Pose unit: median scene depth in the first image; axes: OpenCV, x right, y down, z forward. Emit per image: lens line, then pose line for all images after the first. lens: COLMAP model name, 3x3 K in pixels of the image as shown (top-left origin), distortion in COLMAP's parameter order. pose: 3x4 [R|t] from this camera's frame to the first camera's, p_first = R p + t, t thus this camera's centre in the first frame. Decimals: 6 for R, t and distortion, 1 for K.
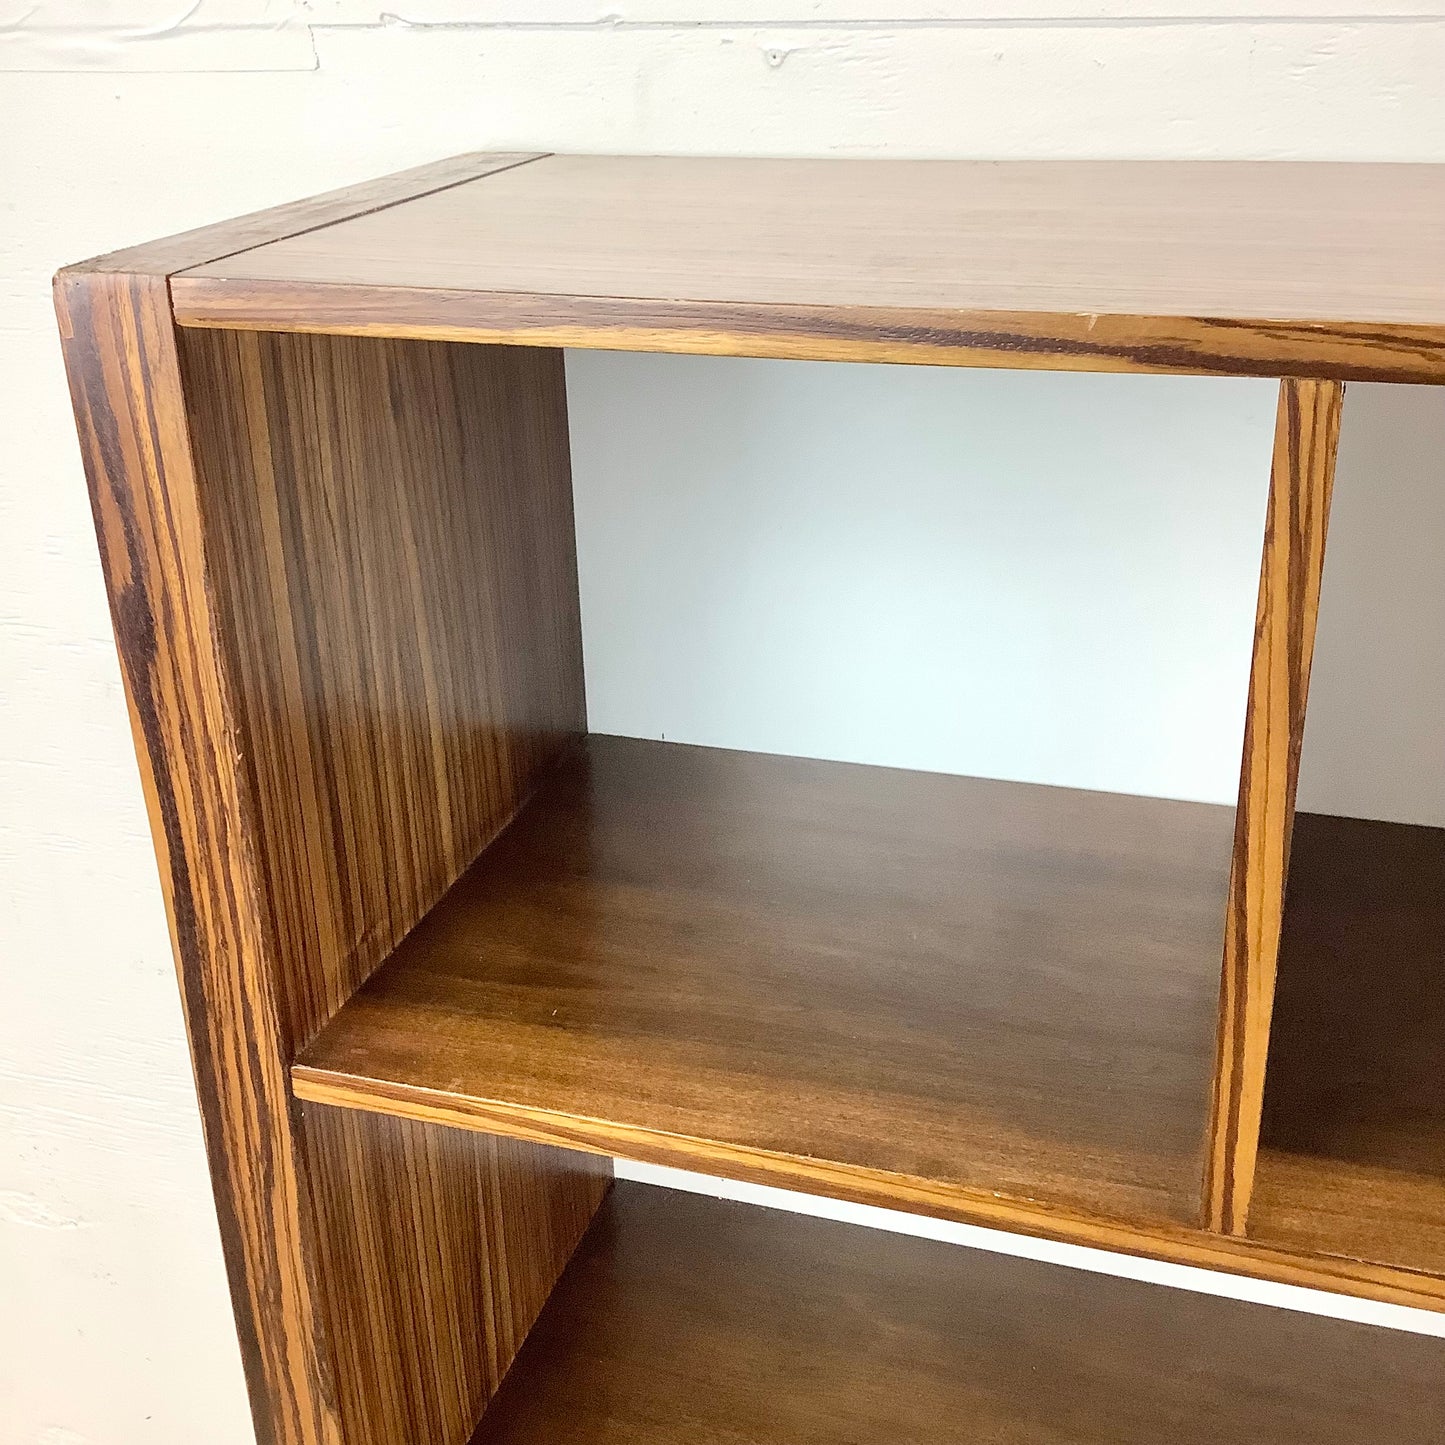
lens RADIAL K [[1746.1, 0, 722.3], [0, 1746.1, 716.1], [0, 0, 1]] dist [0.156015, -0.360402]
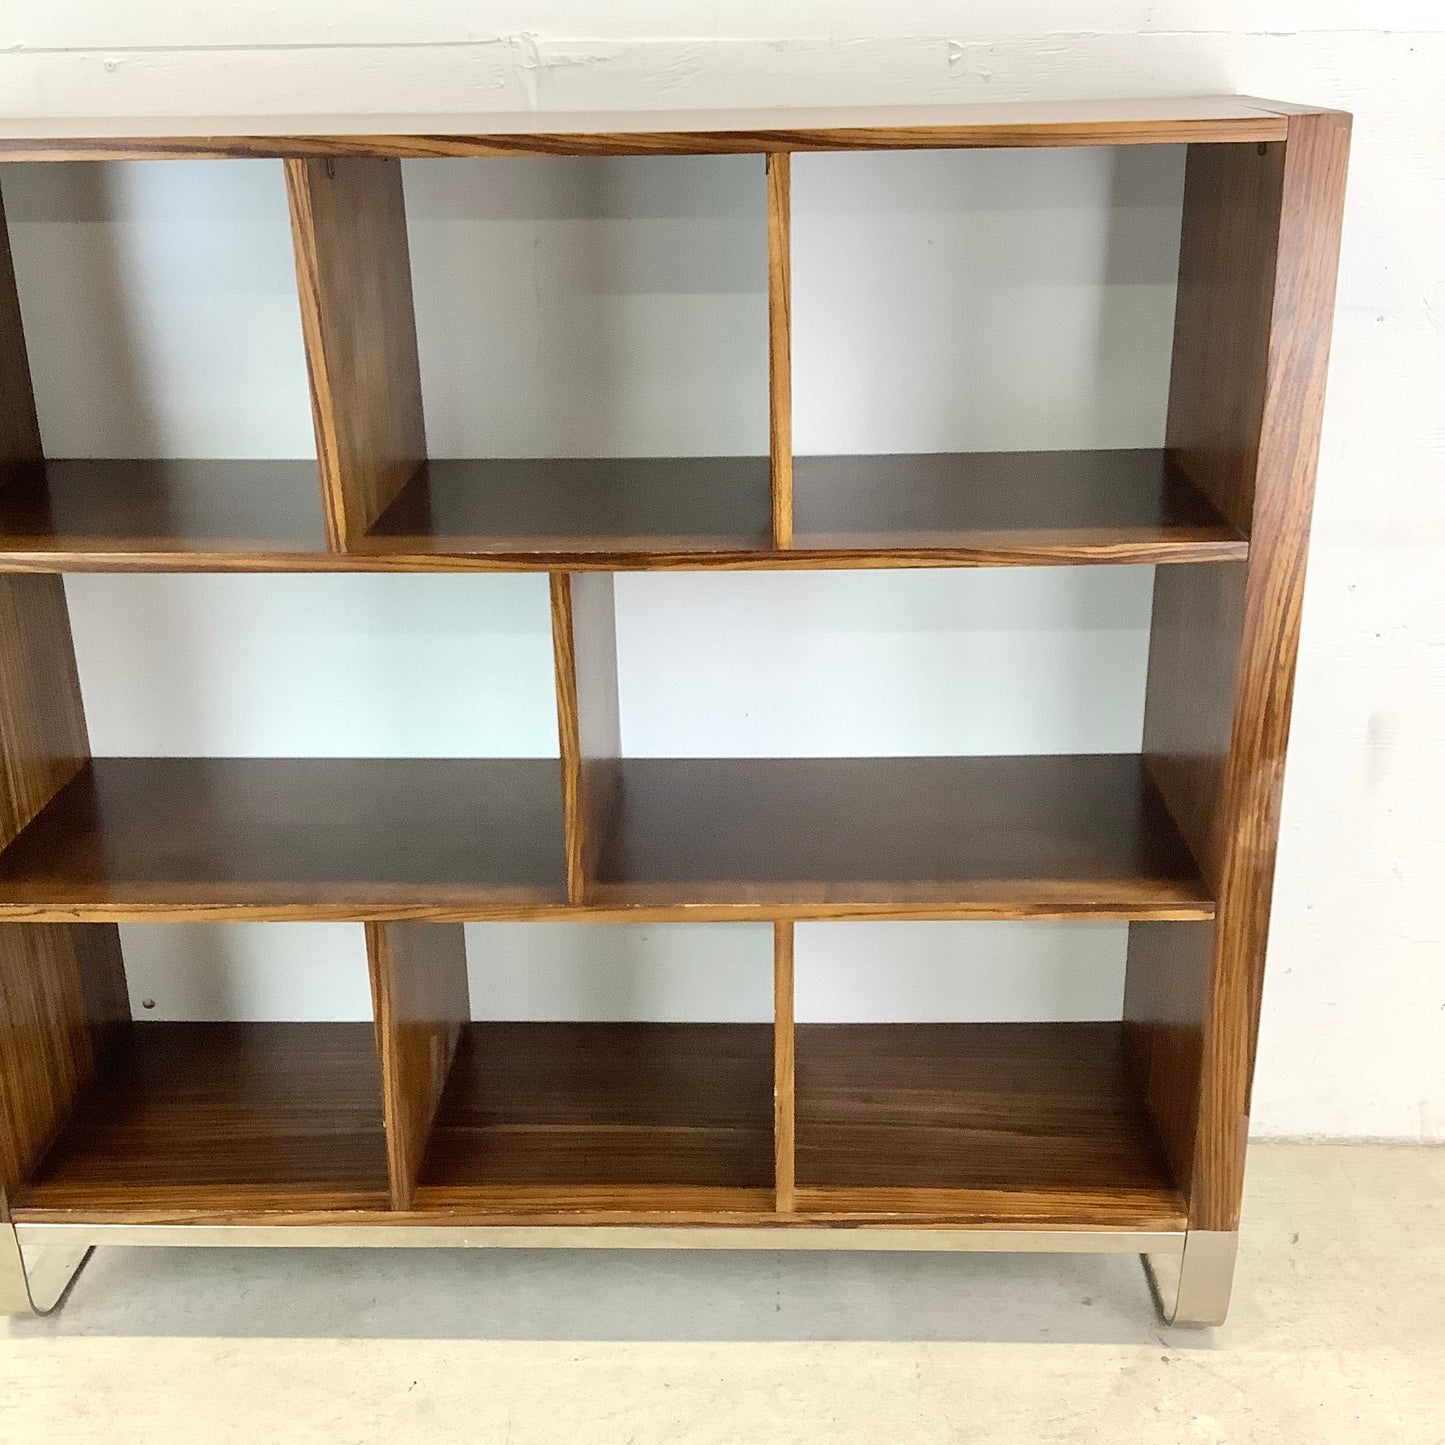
lens RADIAL K [[1746.1, 0, 722.3], [0, 1746.1, 716.1], [0, 0, 1]] dist [0.156015, -0.360402]
pose [[0.964222, -0.088096, 0.250030, 0.152311], [0.102448, 0.993722, -0.044951, 0.581097], [-0.244501, 0.068957, 0.967194, -1.172057]]
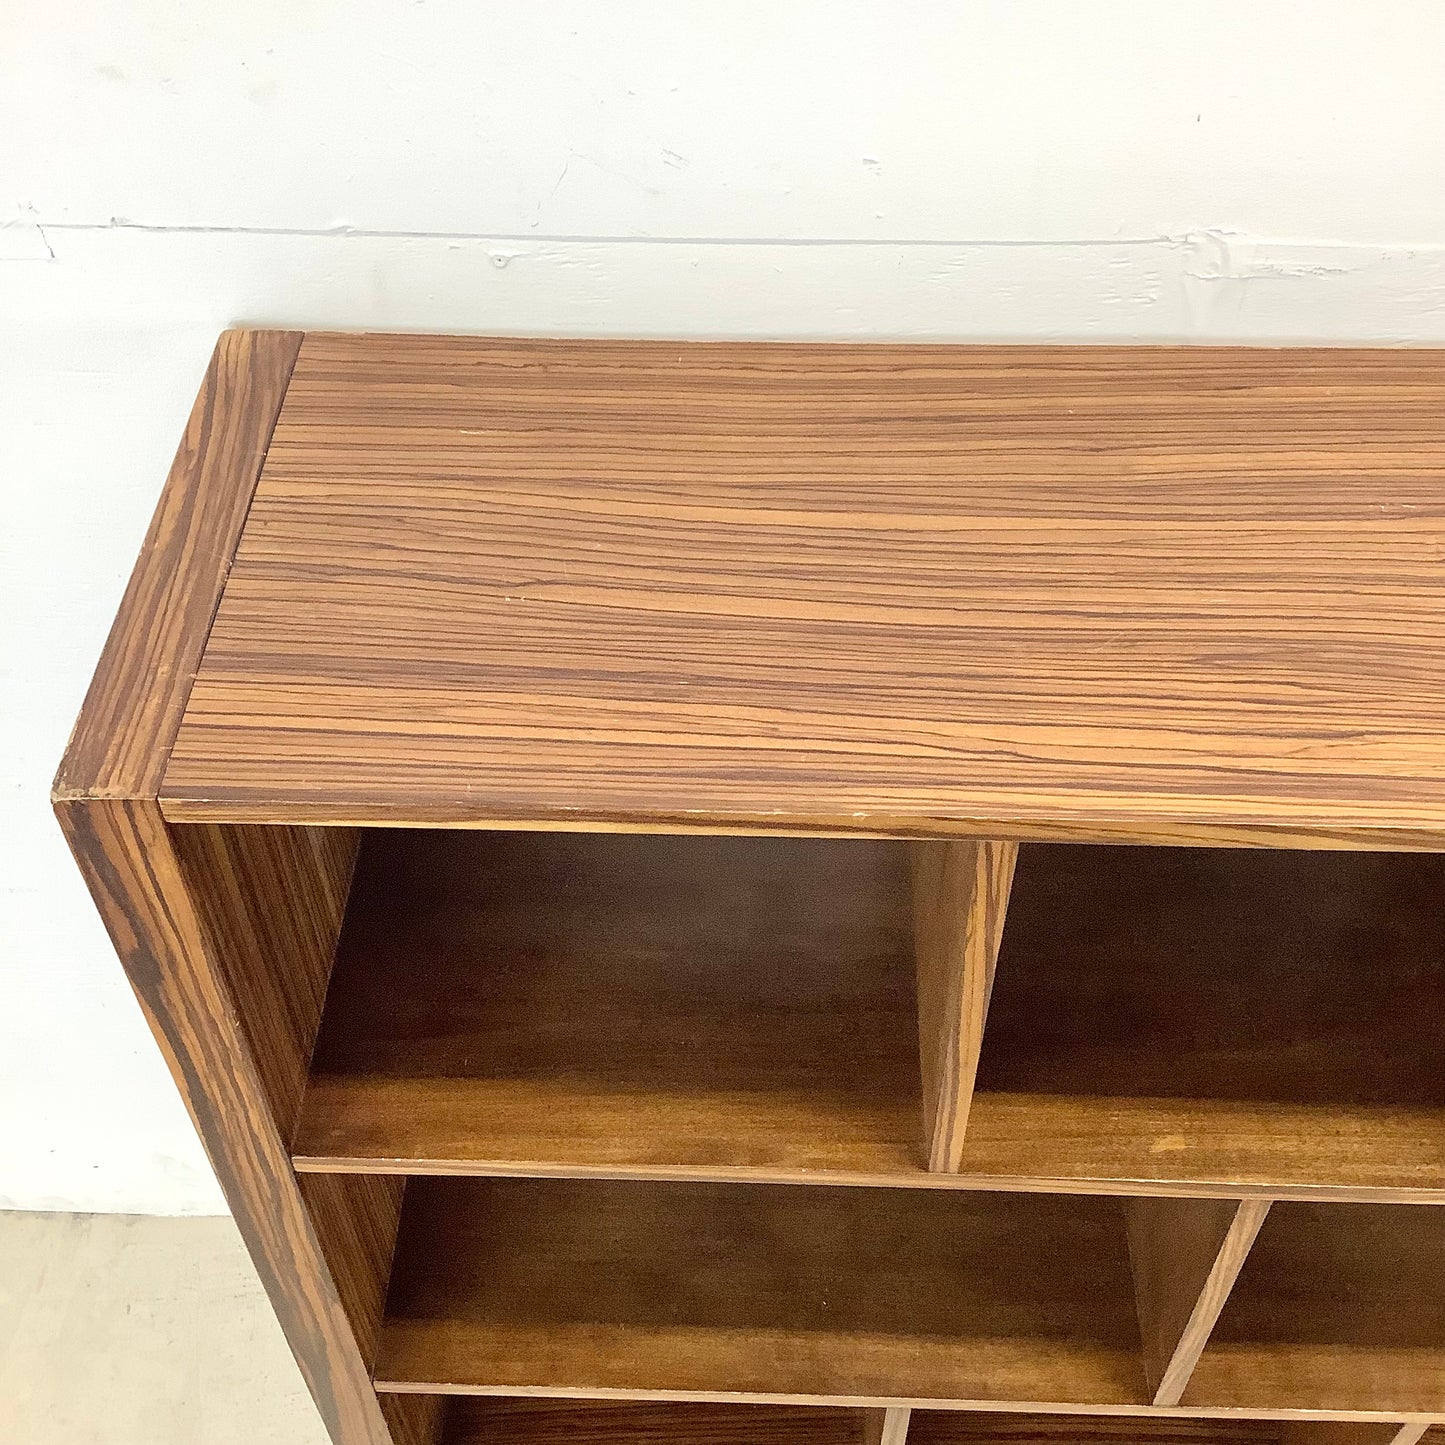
lens RADIAL K [[1746.1, 0, 722.3], [0, 1746.1, 716.1], [0, 0, 1]] dist [0.156015, -0.360402]
pose [[0.962572, -0.183750, 0.199224, -0.135952], [0.089594, 0.909486, 0.405965, -0.665278], [-0.255788, -0.372921, 0.891909, -0.195618]]
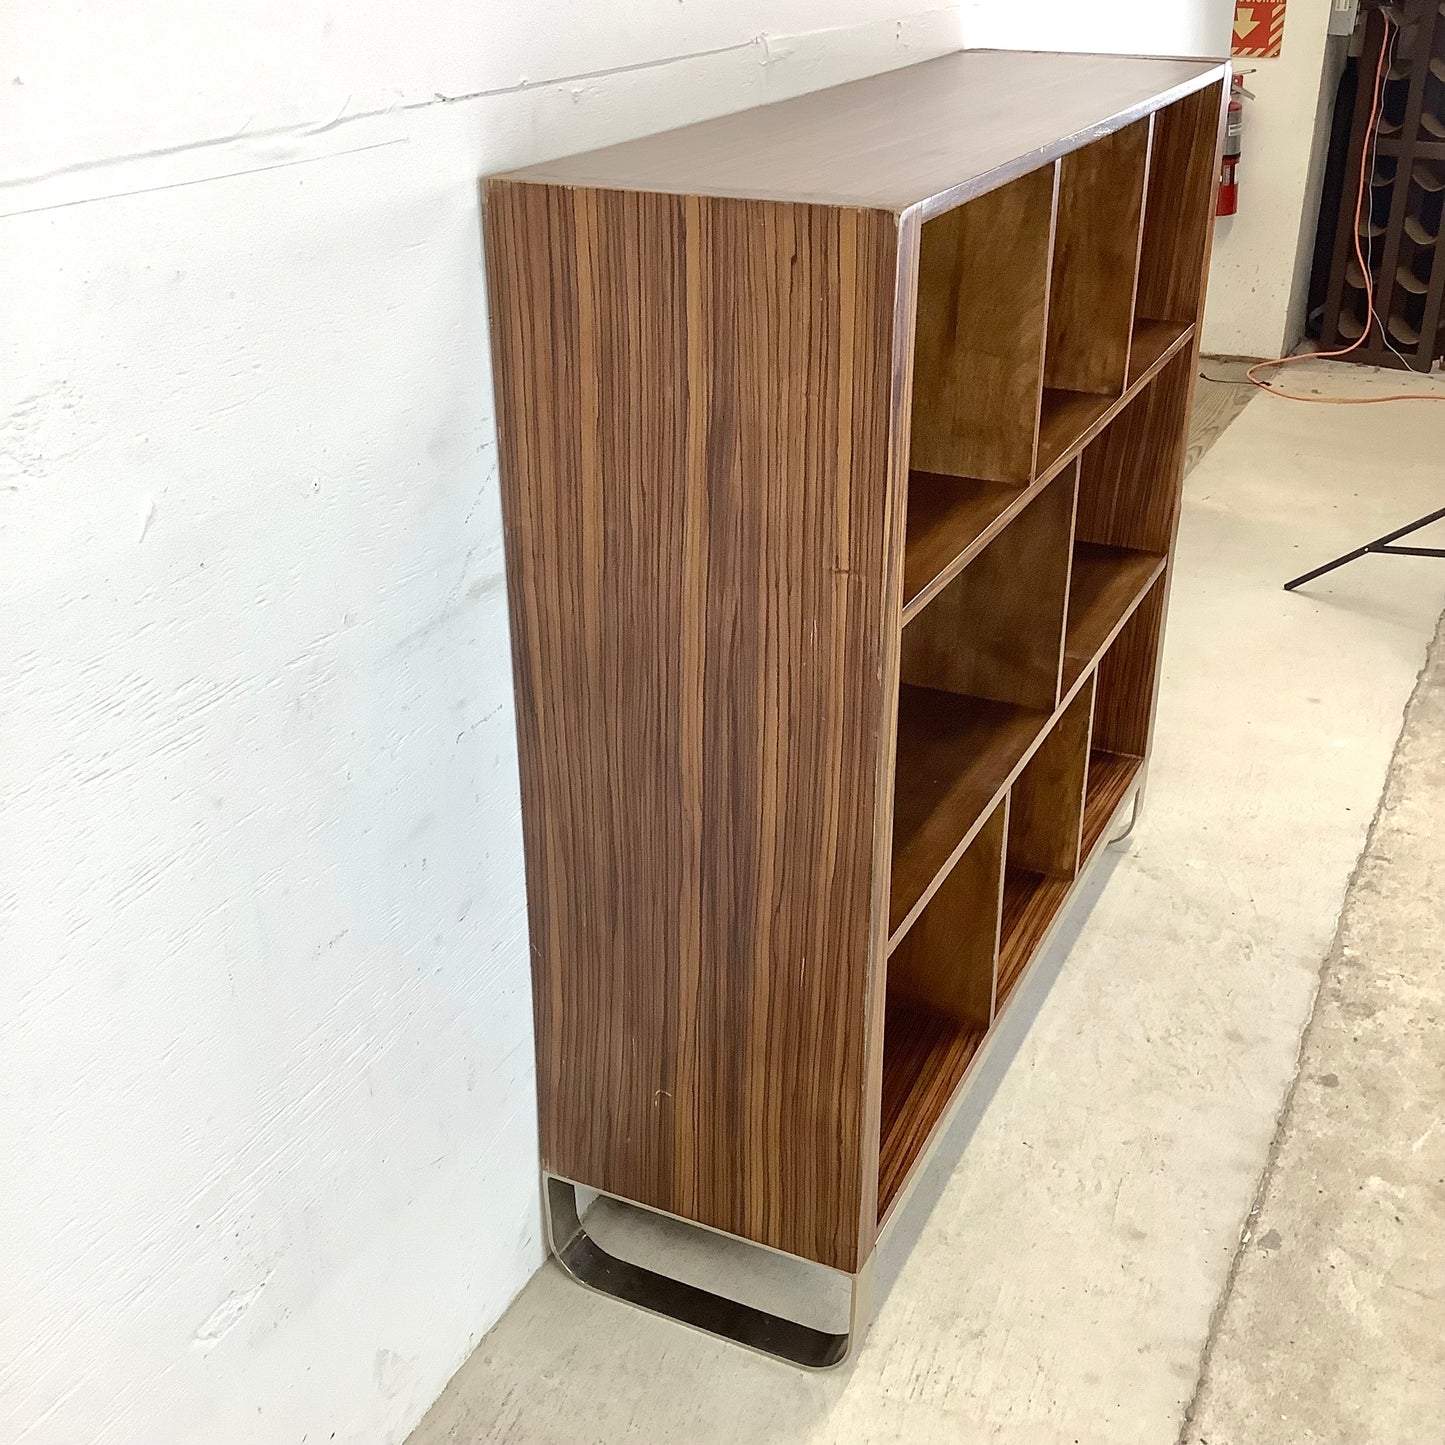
lens RADIAL K [[1733.5, 0, 718.4], [0, 1733.5, 717.8], [0, 0, 1]] dist [0.084701, -0.171263]
pose [[0.146347, -0.407612, 0.901352, -2.111647], [0.404321, 0.856227, 0.321558, -0.413247], [-0.902833, 0.317376, 0.290112, 0.681385]]
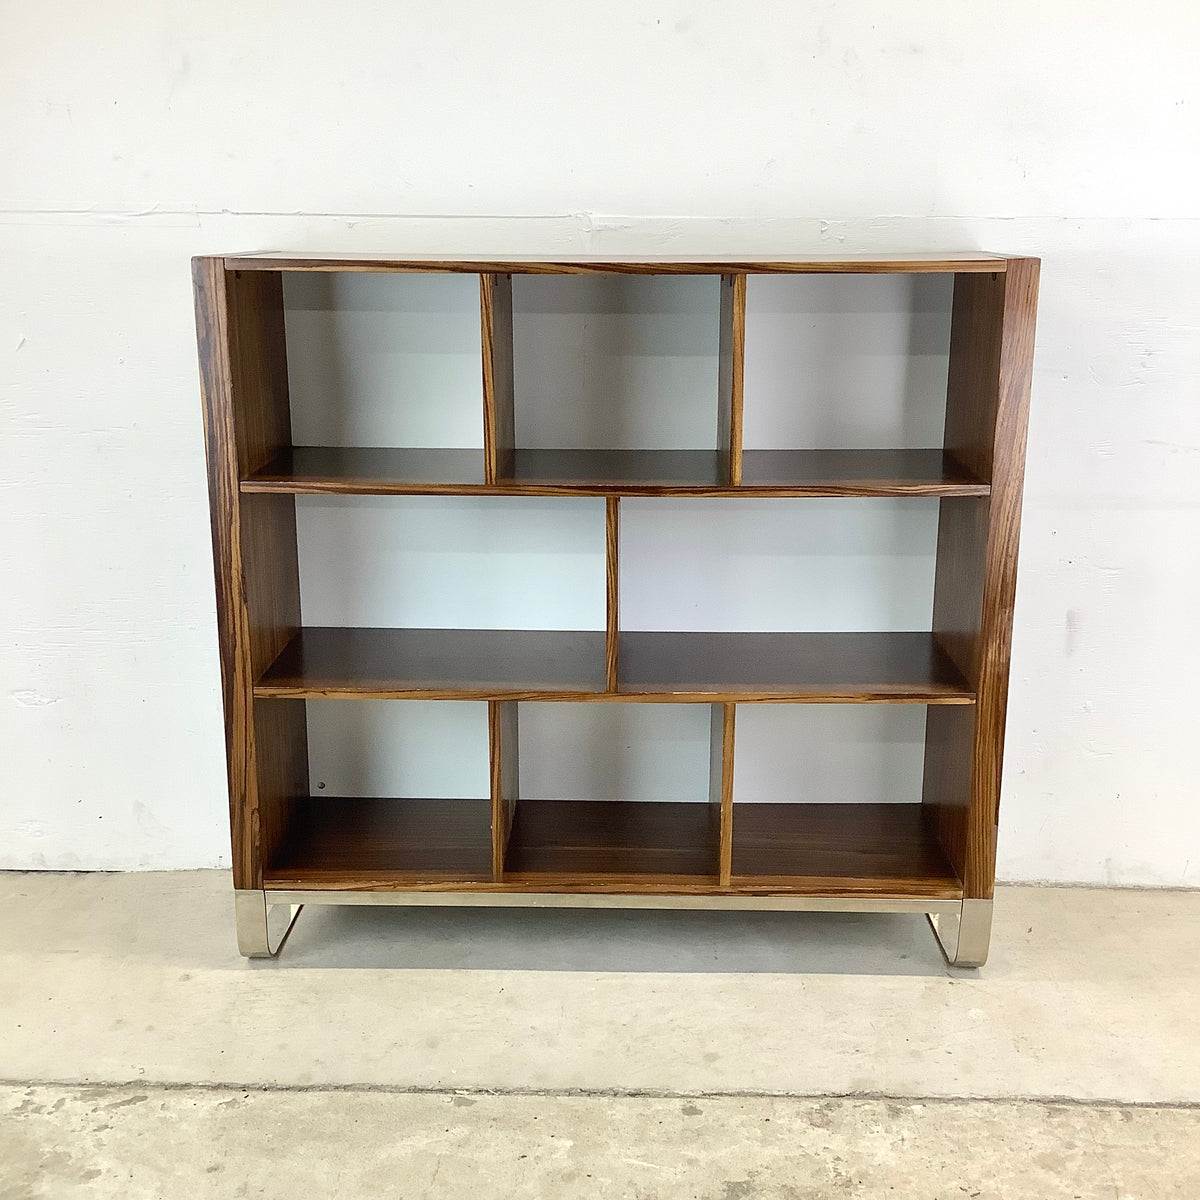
lens RADIAL K [[1450.0, 0, 599.9], [0, 1450.0, 594.7], [0, 0, 1]] dist [0.156015, -0.360402]
pose [[0.960983, -0.044243, 0.273047, -0.374008], [0.089449, 0.983793, -0.155403, 0.978367], [-0.261746, 0.173763, 0.949366, -2.028879]]
